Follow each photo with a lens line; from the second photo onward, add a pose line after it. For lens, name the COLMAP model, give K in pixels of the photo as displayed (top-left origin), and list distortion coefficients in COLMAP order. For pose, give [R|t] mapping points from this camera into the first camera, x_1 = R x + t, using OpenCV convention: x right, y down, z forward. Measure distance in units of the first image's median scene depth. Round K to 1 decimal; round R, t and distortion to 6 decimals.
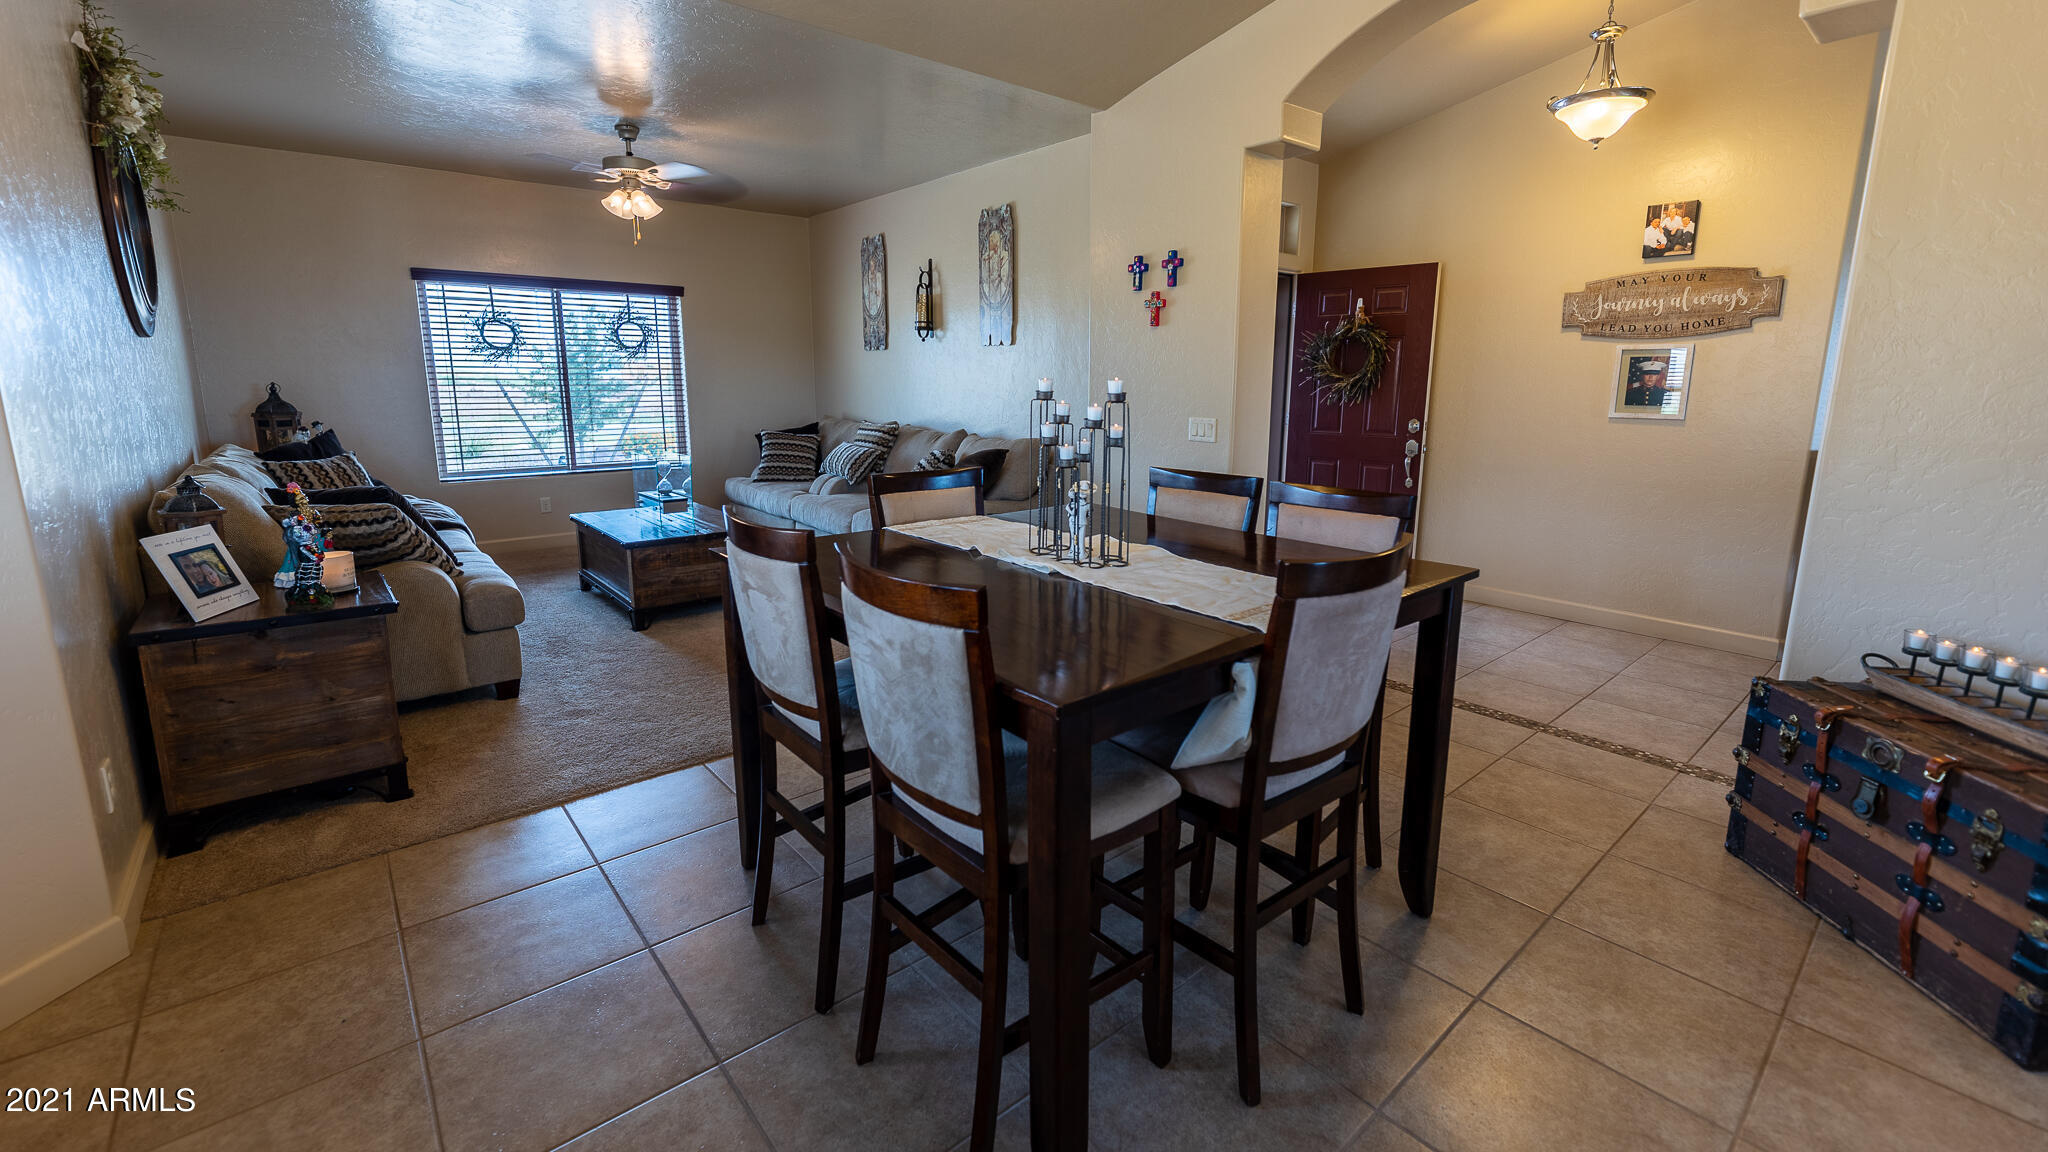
lens RADIAL K [[830.1, 0, 1030.5], [0, 830.1, 525.9], [0, 0, 1]] dist [0.000263, -0.000109]
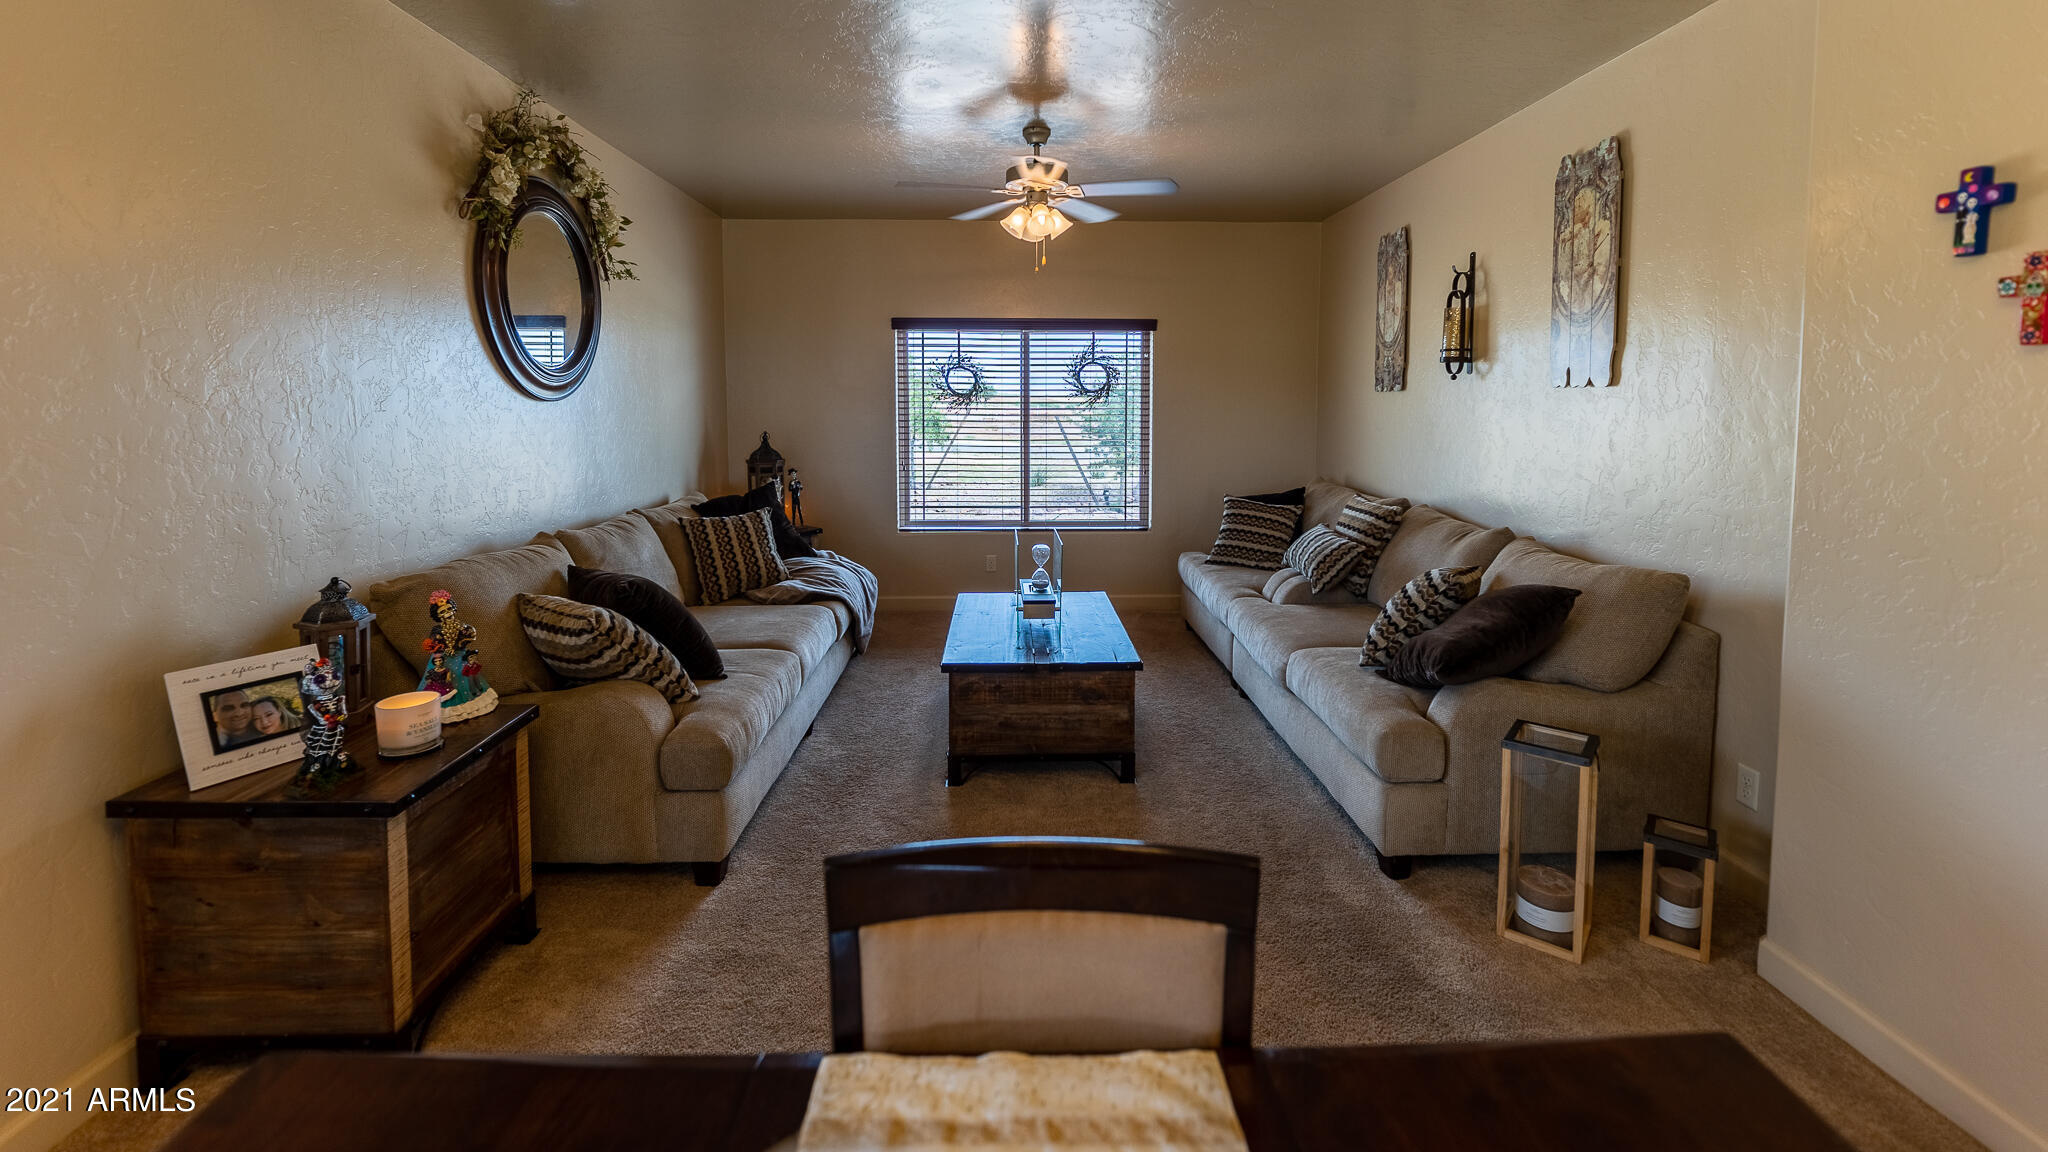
lens RADIAL K [[849.2, 0, 1029.4], [0, 849.2, 457.9], [0, 0, 1]] dist [-0.001567, -0.000446]
pose [[0.781456, 0.039088, -0.622734, 0.026464], [-0.110423, 0.990946, -0.076368, -0.081944], [0.614111, 0.128443, 0.778697, 0.319622]]
